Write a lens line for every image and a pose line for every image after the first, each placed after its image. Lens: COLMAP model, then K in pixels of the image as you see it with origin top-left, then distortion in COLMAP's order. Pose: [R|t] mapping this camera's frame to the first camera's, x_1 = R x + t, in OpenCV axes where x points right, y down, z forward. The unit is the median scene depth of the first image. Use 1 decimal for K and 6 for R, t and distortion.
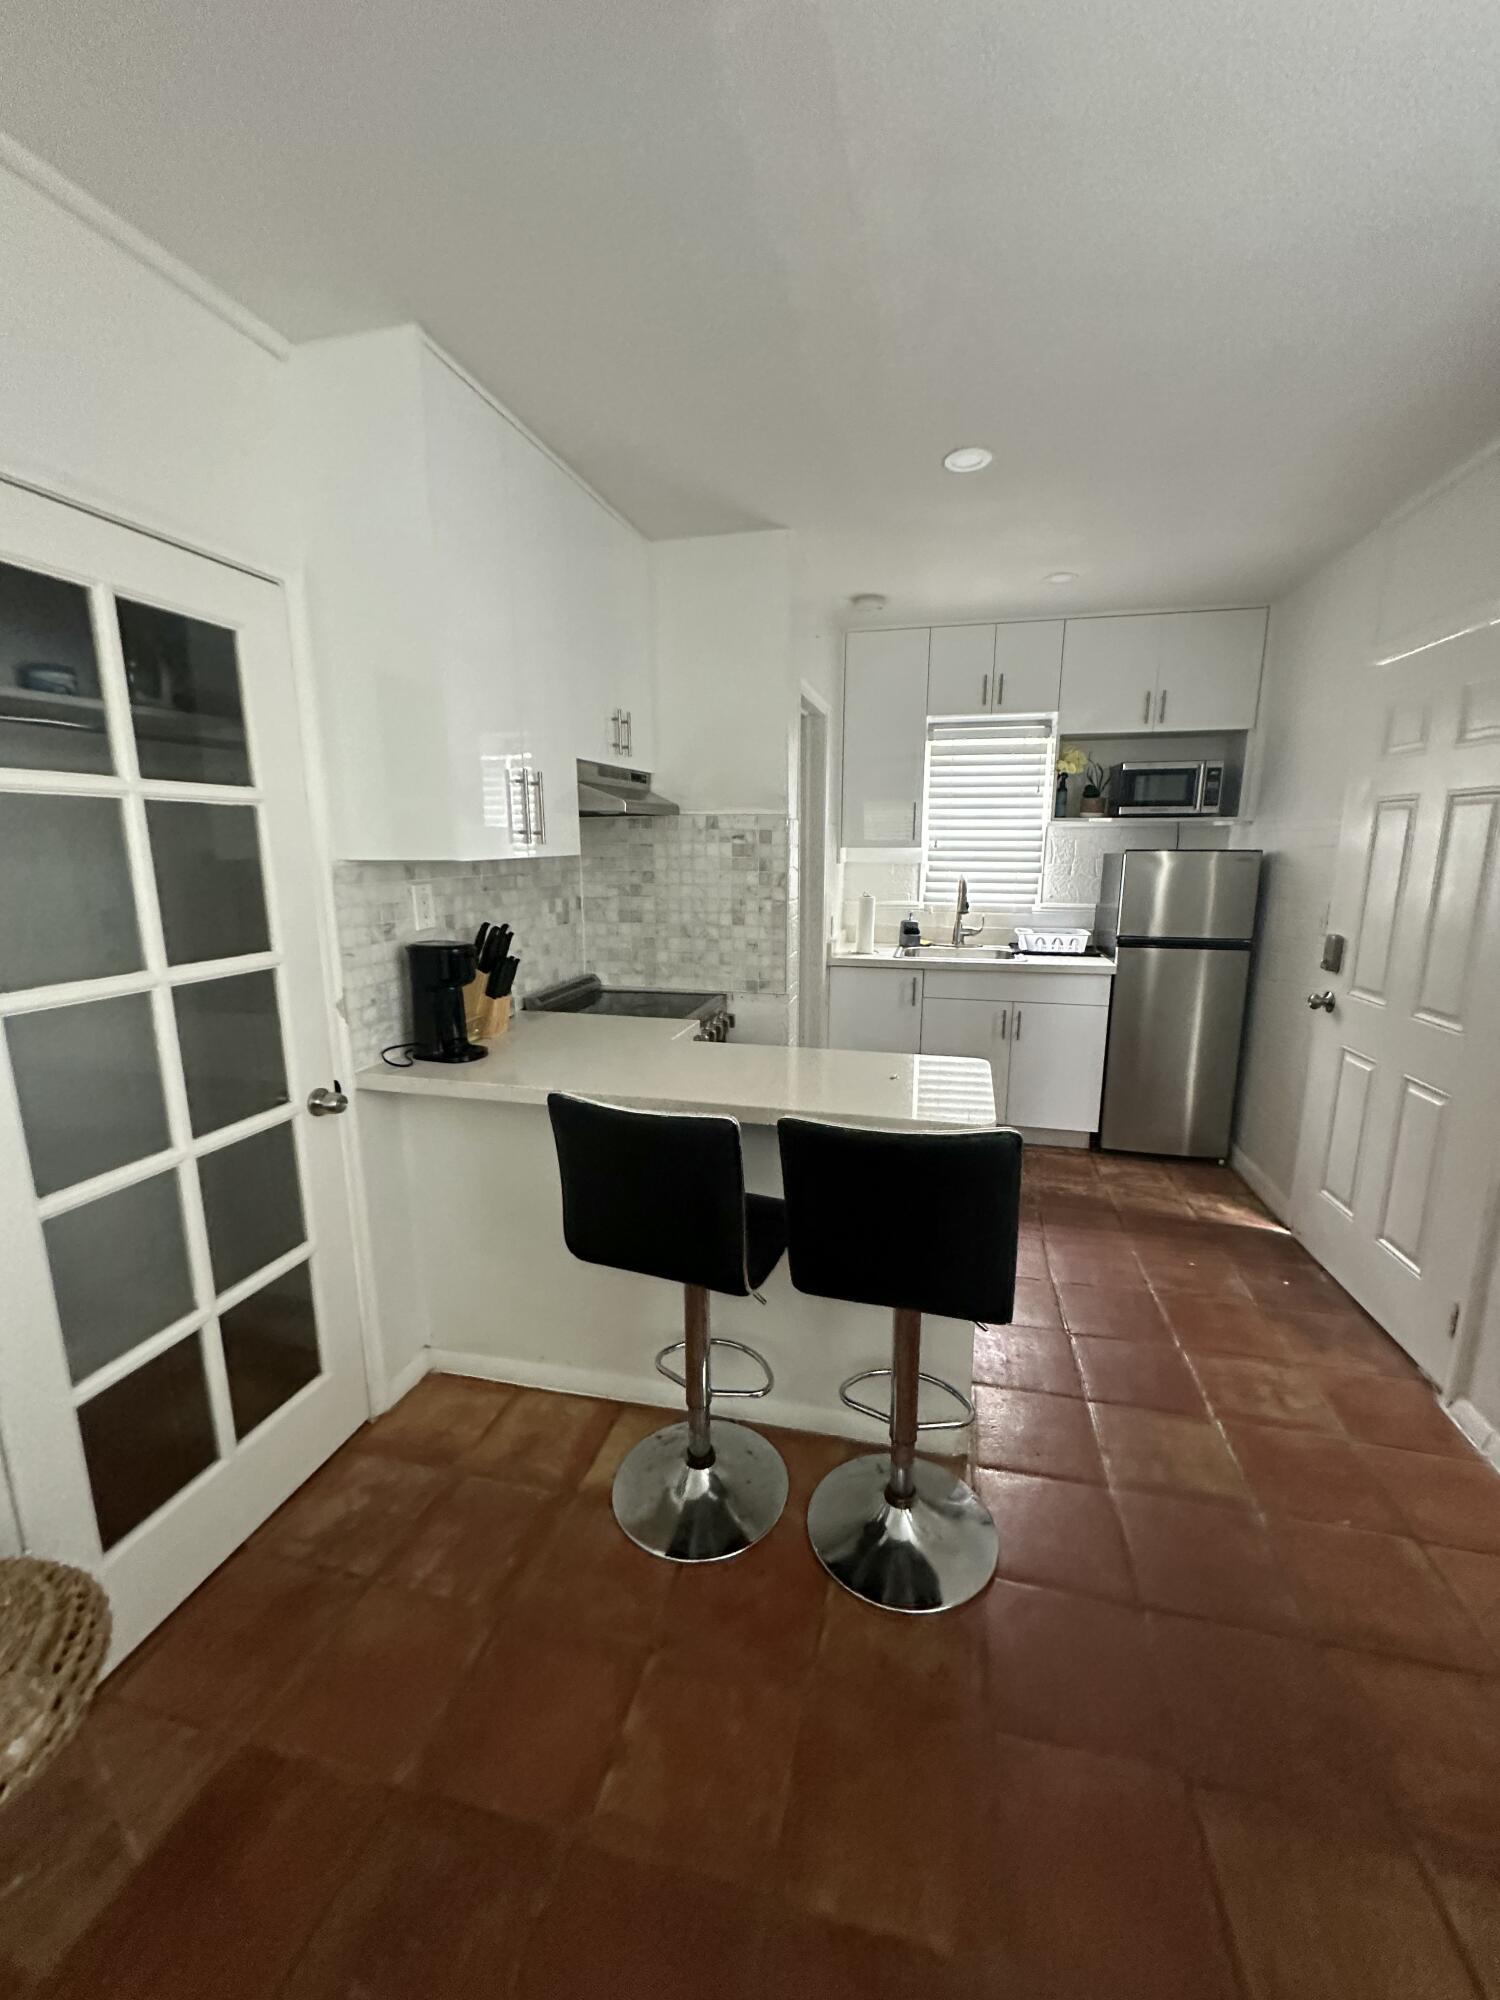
lens RADIAL K [[793.6, 0, 752.1], [0, 793.6, 1002.3], [0, 0, 1]] dist [-0.000744, 0.001323]
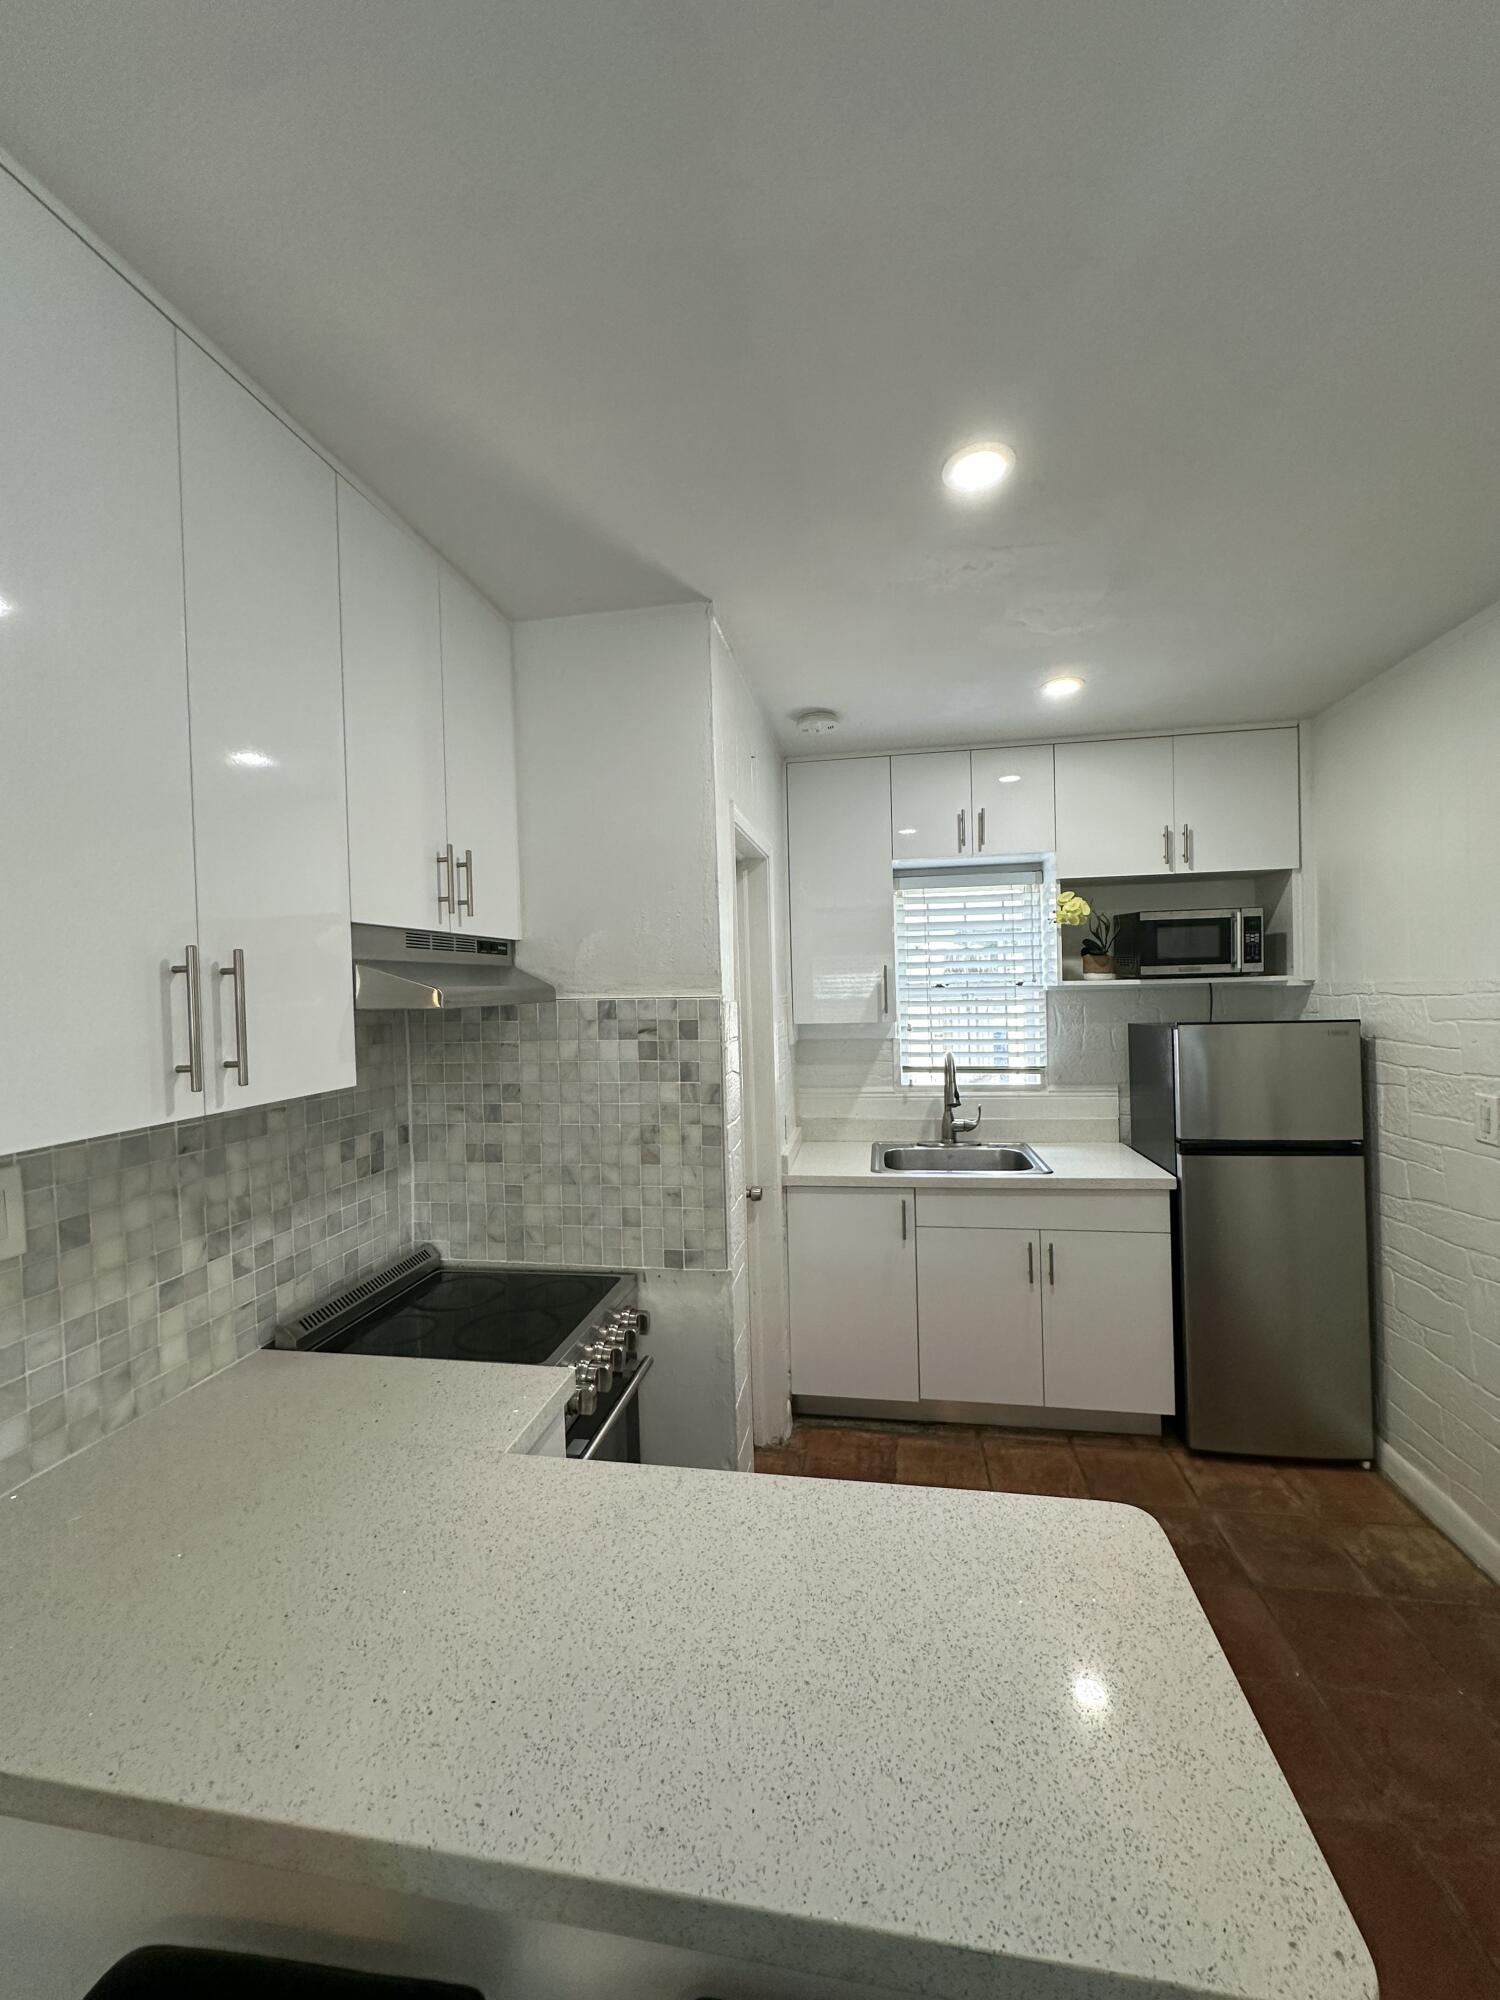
lens RADIAL K [[793.6, 0, 750.2], [0, 793.6, 998.3], [0, 0, 1]] dist [-0.000744, 0.001323]
pose [[0.996752, -0.027214, 0.075791, 0.018417], [0.041272, 0.980799, -0.190606, -0.103106], [-0.069149, 0.193115, 0.978736, 0.336256]]
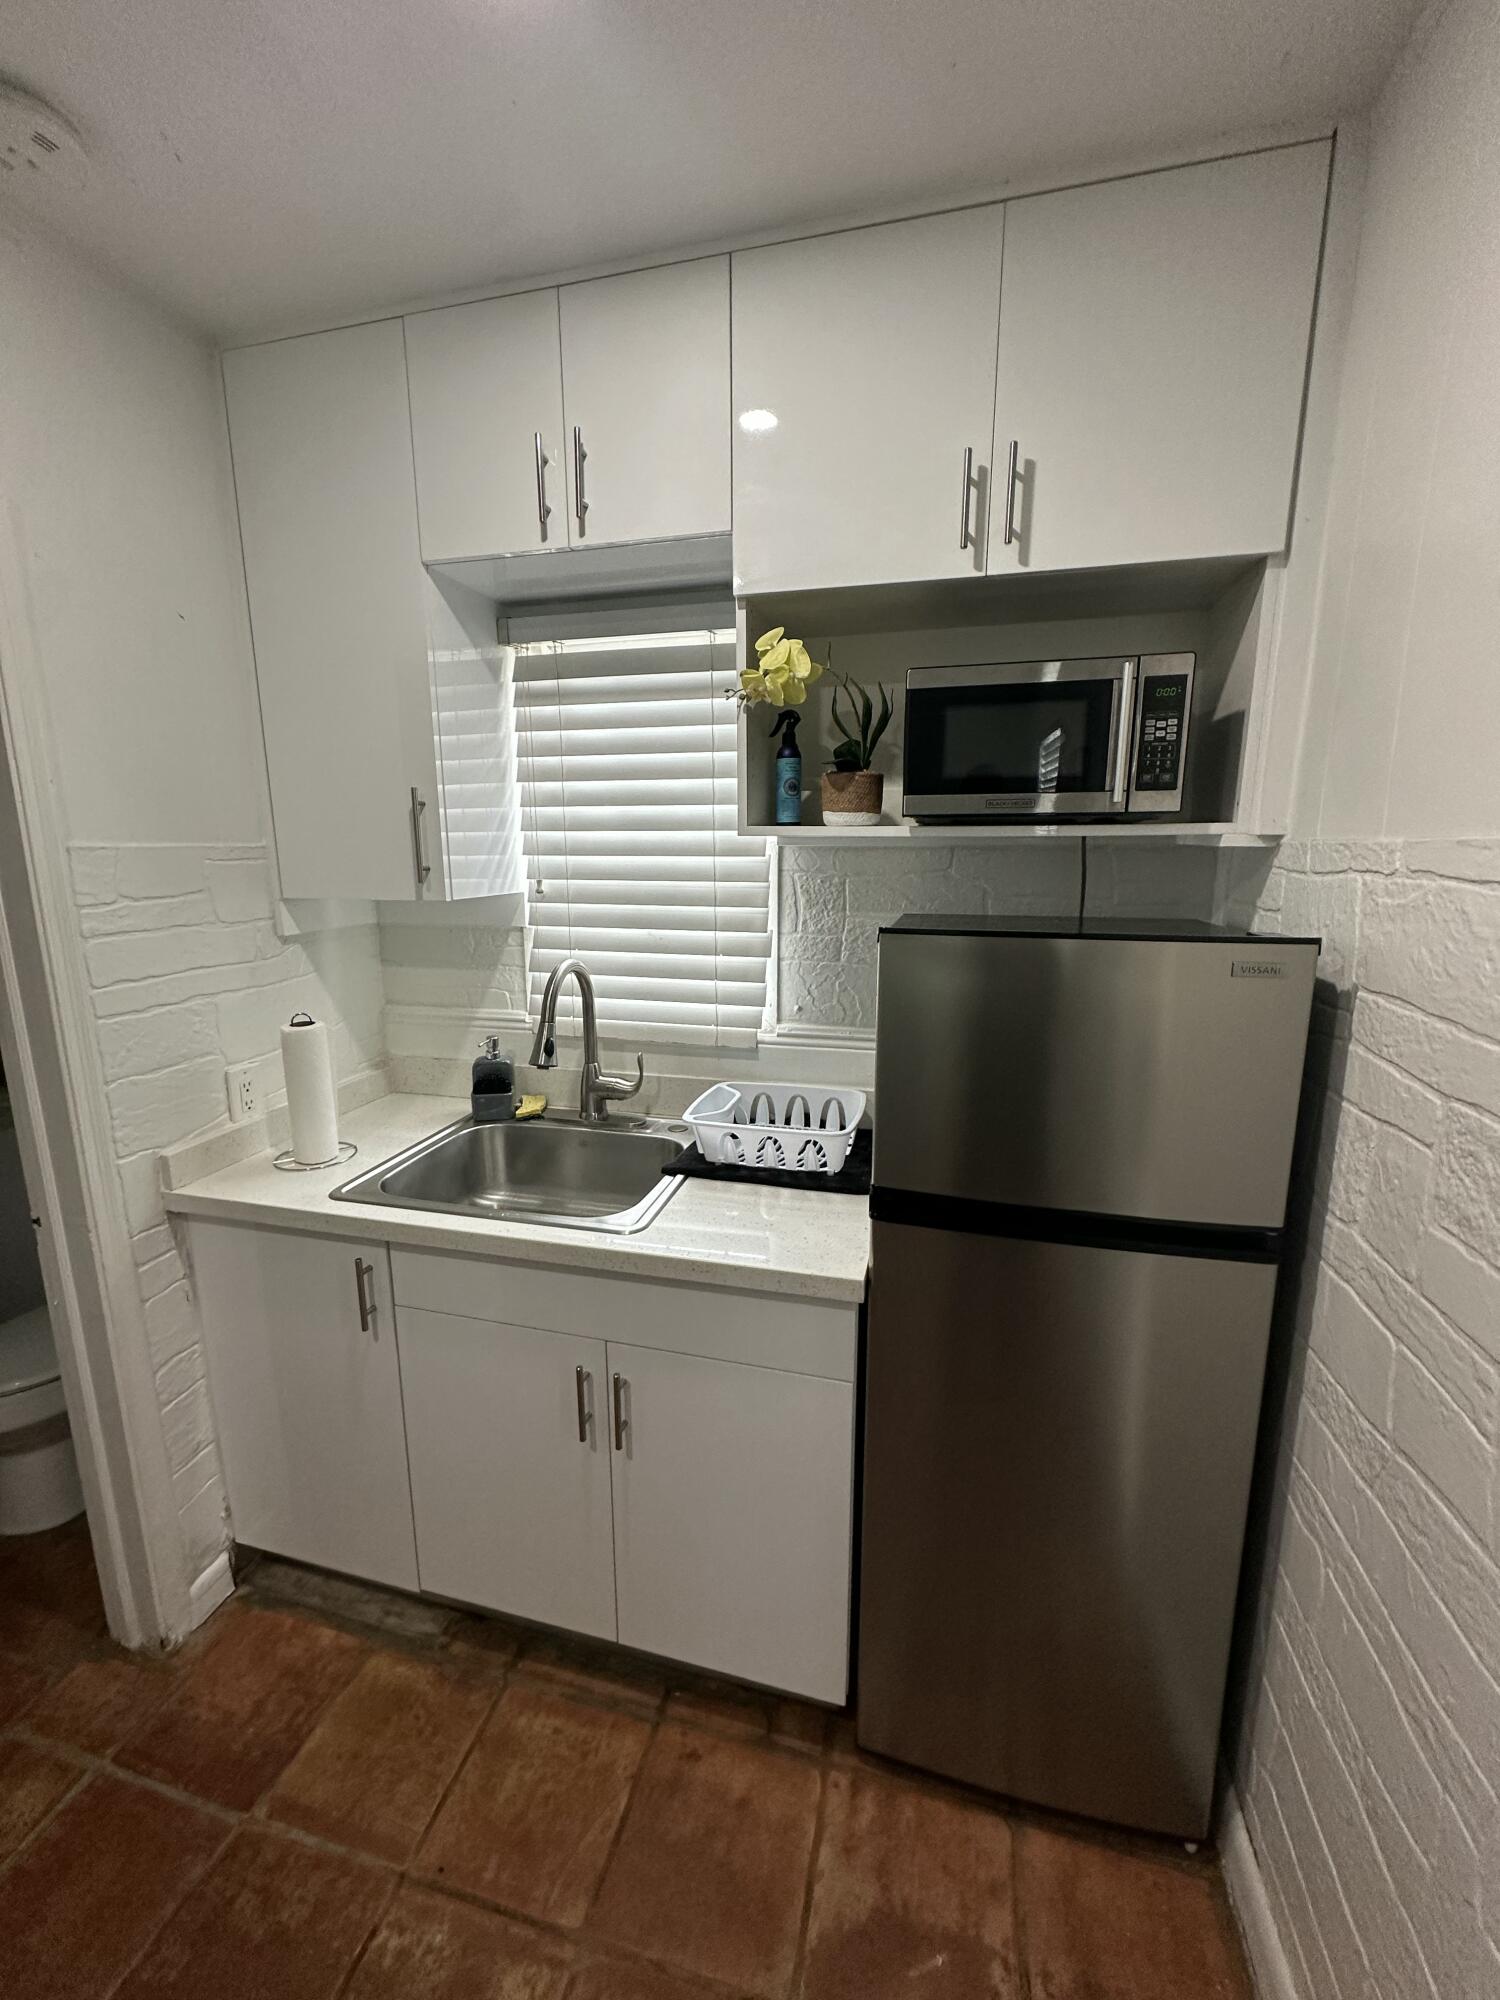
lens RADIAL K [[793.6, 0, 752.8], [0, 793.6, 997.9], [0, 0, 1]] dist [-0.000744, 0.001323]
pose [[0.999927, -0.001609, -0.012014, 0.508186], [0.001500, 0.999958, -0.009080, -0.192832], [0.012028, 0.009061, 0.999887, 0.816638]]
